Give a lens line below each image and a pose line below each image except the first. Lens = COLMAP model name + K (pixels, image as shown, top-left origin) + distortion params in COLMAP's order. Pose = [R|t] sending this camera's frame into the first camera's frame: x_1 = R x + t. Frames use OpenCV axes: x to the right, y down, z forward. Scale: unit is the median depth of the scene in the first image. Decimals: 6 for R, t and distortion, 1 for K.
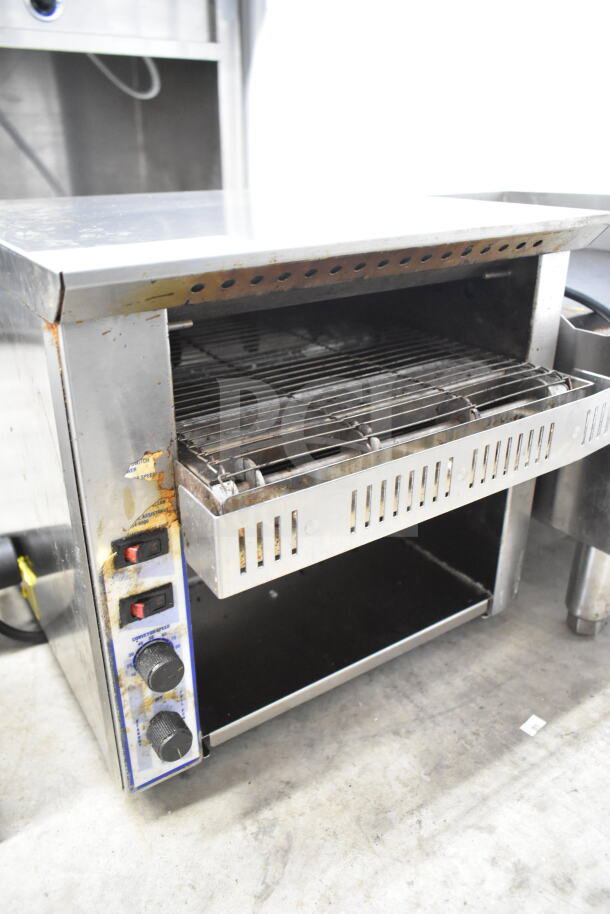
lens RADIAL K [[686.8, 0, 301.1], [0, 686.8, 454.7], [0, 0, 1]] dist [-0.014206, 0.000572]
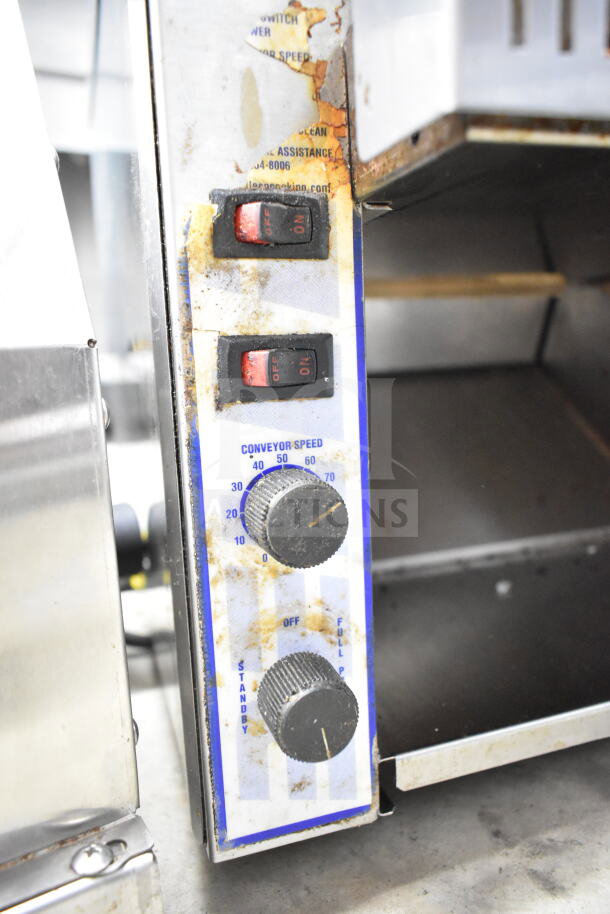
lens RADIAL K [[686.8, 0, 301.1], [0, 686.8, 454.7], [0, 0, 1]] dist [-0.014206, 0.000572]
pose [[0.961721, -0.000479, -0.274031, -0.077329], [-0.072779, 0.963639, -0.257105, 0.382657], [0.264190, 0.267207, 0.926717, 0.565986]]
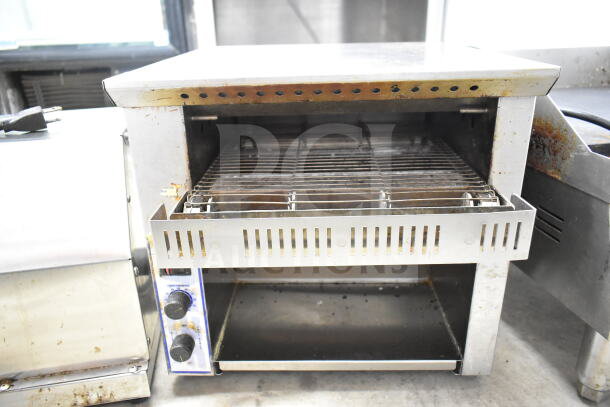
lens RADIAL K [[458.4, 0, 305.7], [0, 458.4, 196.4], [0, 0, 1]] dist [-0.014206, 0.000572]
pose [[0.816462, 0.198999, -0.542023, 0.648722], [-0.220244, 0.975092, 0.026238, -0.071222], [0.533744, 0.097955, 0.839954, 0.151142]]
